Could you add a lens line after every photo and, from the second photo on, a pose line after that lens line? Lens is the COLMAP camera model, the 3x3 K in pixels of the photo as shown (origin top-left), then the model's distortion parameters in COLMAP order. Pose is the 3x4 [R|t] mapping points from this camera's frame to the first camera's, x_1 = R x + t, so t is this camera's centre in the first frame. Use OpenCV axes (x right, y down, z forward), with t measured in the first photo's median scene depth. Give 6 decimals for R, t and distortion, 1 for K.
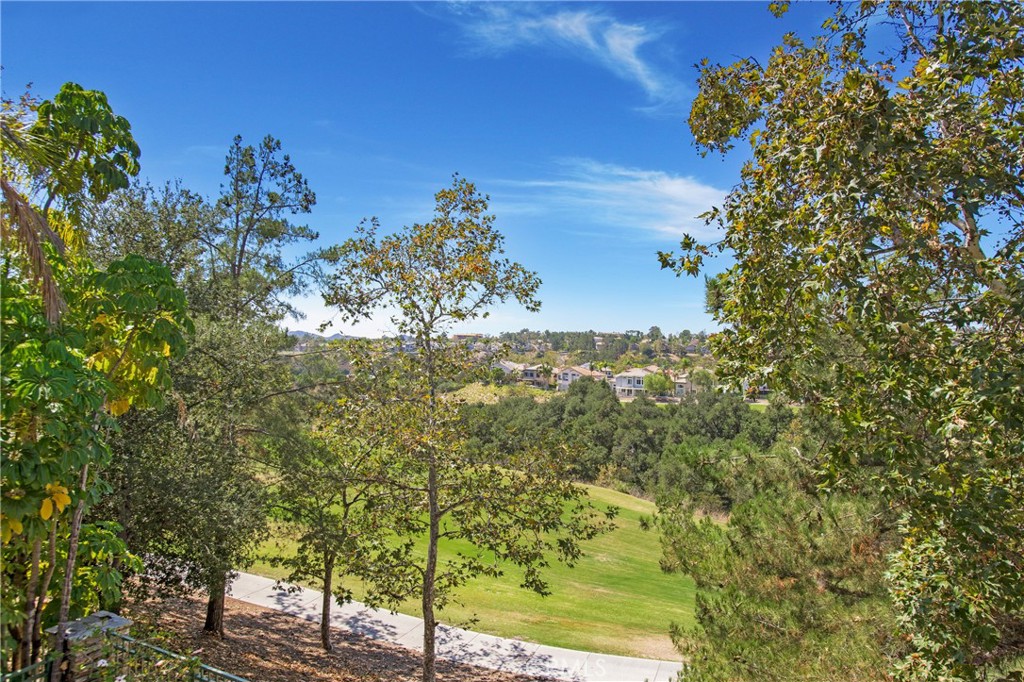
lens RADIAL K [[675.7, 0, 510.3], [0, 675.7, 358.3], [0, 0, 1]] dist [-0.001896, 0.034783]
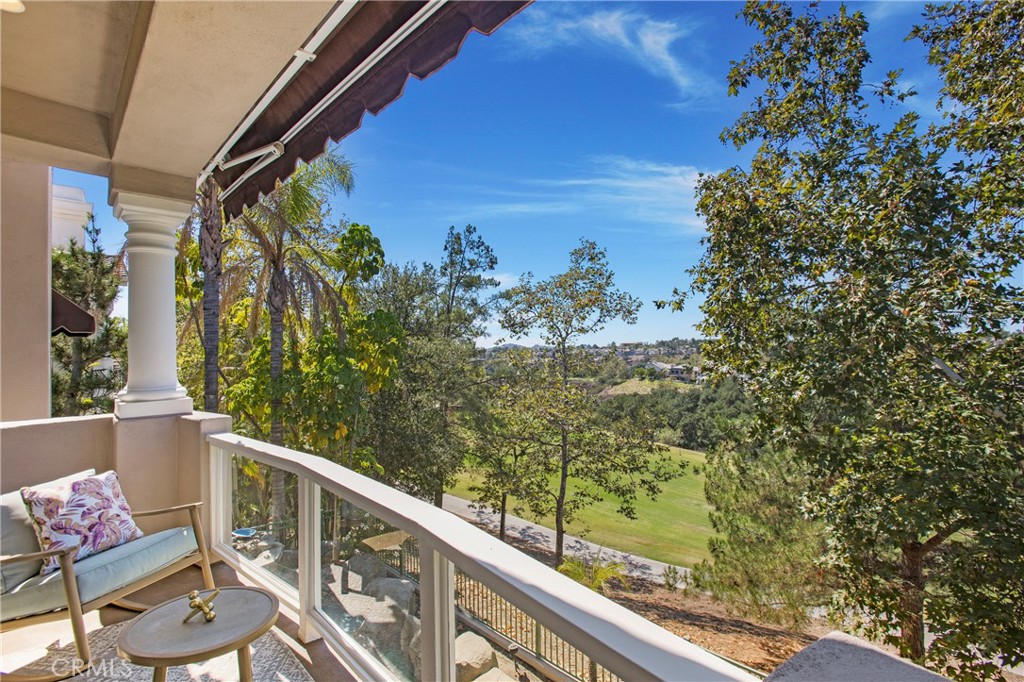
lens RADIAL K [[486.9, 0, 512.0], [0, 486.9, 341.0], [0, 0, 1]] dist [0.001048, 0.000381]
pose [[0.957168, -0.030172, -0.287955, 0.082821], [0.018261, 0.998866, -0.043963, 0.002126], [0.288955, 0.036822, 0.956634, -0.088136]]
